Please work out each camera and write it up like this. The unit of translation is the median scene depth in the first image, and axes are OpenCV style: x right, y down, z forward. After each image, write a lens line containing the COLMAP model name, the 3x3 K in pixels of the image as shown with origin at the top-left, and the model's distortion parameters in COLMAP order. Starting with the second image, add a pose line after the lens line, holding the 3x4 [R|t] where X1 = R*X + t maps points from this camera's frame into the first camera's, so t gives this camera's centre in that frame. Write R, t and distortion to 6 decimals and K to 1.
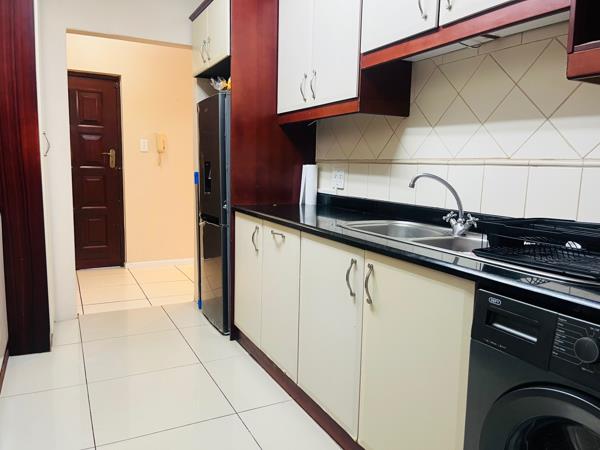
lens RADIAL K [[461.2, 0, 299.4], [0, 461.2, 224.8], [0, 0, 1]] dist [0.045730, -0.057221]
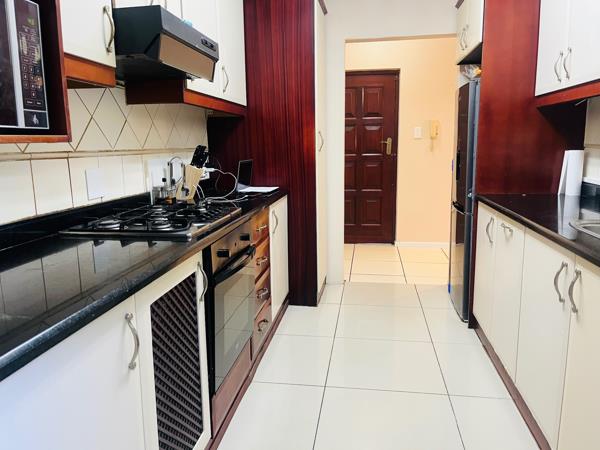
lens RADIAL K [[461.2, 0, 301.3], [0, 461.2, 223.0], [0, 0, 1]] dist [0.045730, -0.057221]
pose [[0.809240, 0.067390, -0.583600, 0.128232], [-0.043705, 0.997552, 0.054588, -0.017221], [0.585850, -0.018668, 0.810204, -0.027704]]
